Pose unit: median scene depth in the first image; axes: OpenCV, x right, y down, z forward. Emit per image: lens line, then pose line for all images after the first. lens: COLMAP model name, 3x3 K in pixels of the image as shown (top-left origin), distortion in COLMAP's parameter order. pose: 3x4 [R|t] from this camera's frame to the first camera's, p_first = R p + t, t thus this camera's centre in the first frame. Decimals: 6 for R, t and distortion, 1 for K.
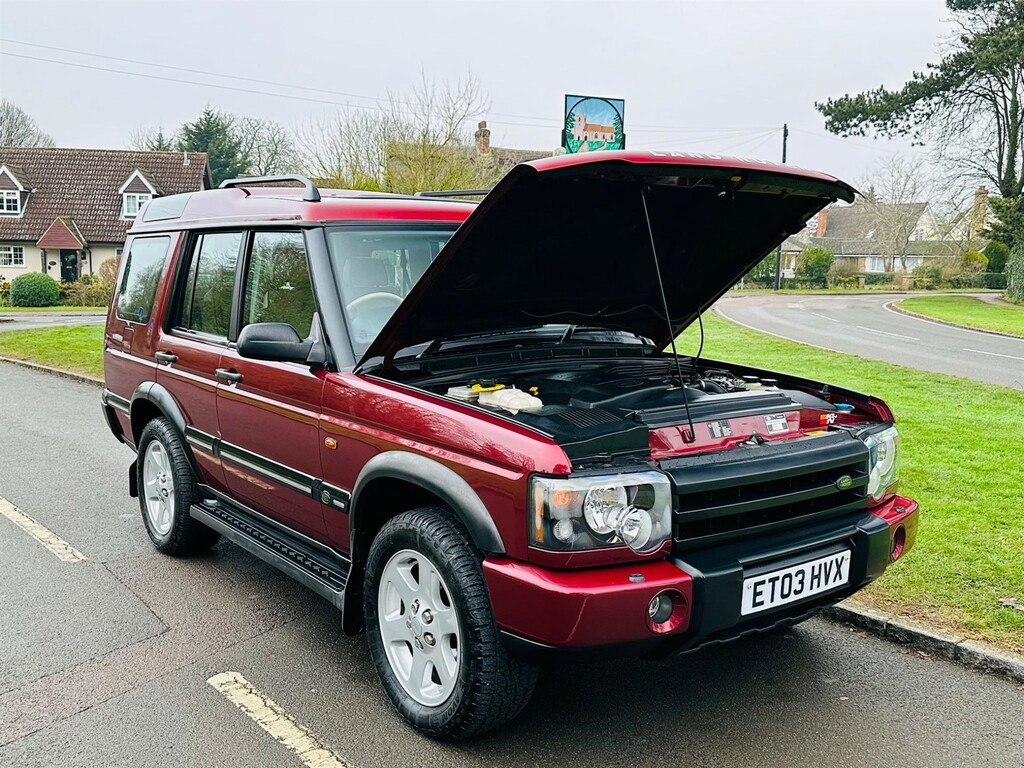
lens RADIAL K [[1002.8, 0, 529.9], [0, 1002.8, 391.2], [0, 0, 1]] dist [0.156700, -0.304305]
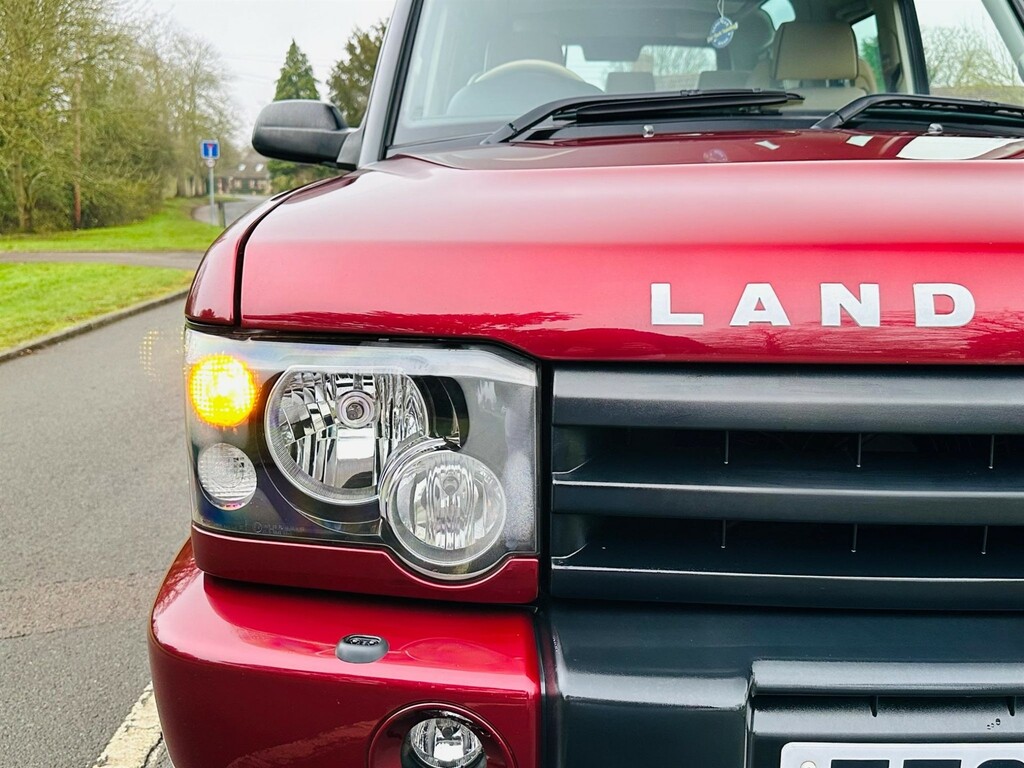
lens RADIAL K [[1058.0, 0, 513.1], [0, 1058.0, 389.9], [0, 0, 1]] dist [0.176754, -0.388472]
pose [[0.792830, 0.101559, -0.600921, 0.286116], [-0.074035, 0.994765, 0.070443, 0.058641], [0.604929, -0.011361, 0.796198, 0.610935]]
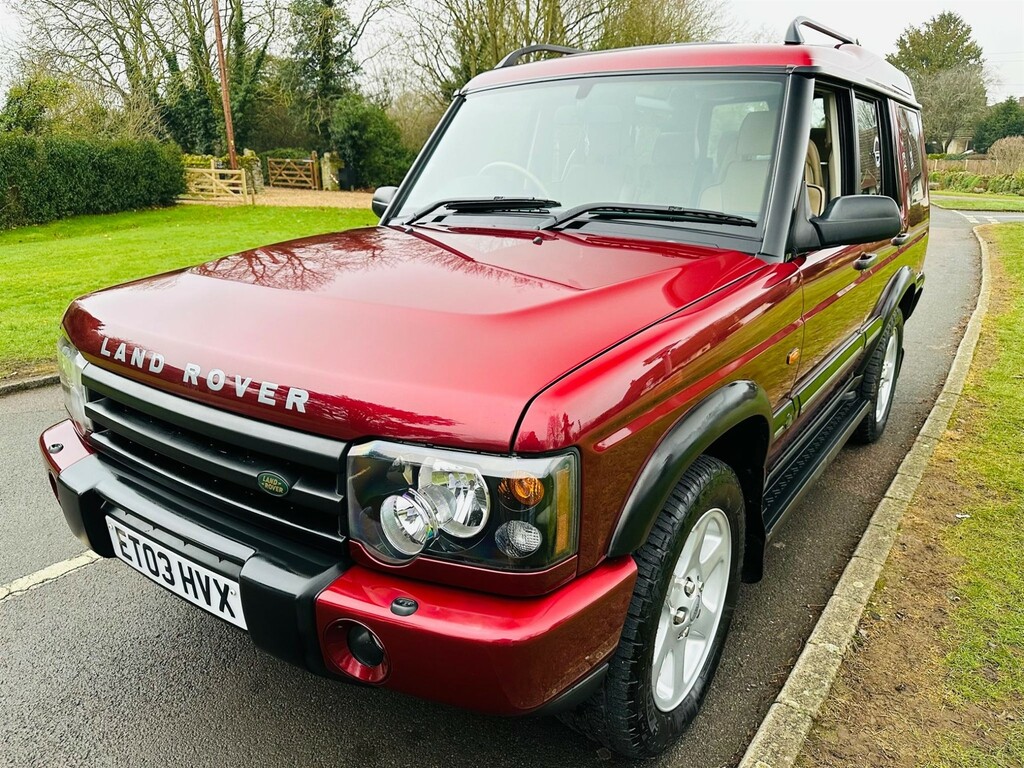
lens RADIAL K [[754.3, 0, 511.6], [0, 754.3, 379.1], [0, 0, 1]] dist [0.003013, -0.000130]
pose [[0.271407, 0.263885, -0.925582, 0.716849], [-0.120124, 0.963447, 0.239457, -0.085982], [0.954939, 0.046194, 0.293185, 0.981290]]
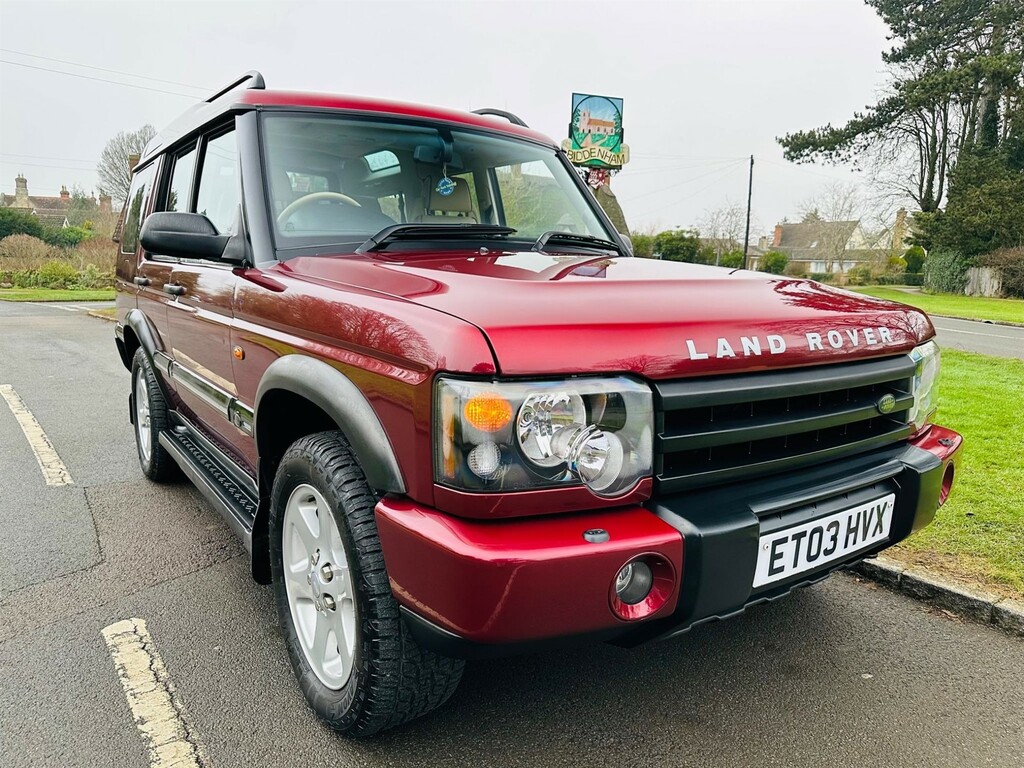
lens RADIAL K [[735.1, 0, 523.8], [0, 735.1, 391.0], [0, 0, 1]] dist [0.027674, -0.025173]
pose [[0.998981, 0.012356, -0.043400, 0.064297], [-0.010816, 0.999310, 0.035541, 0.062616], [0.043810, -0.035035, 0.998425, 0.436208]]
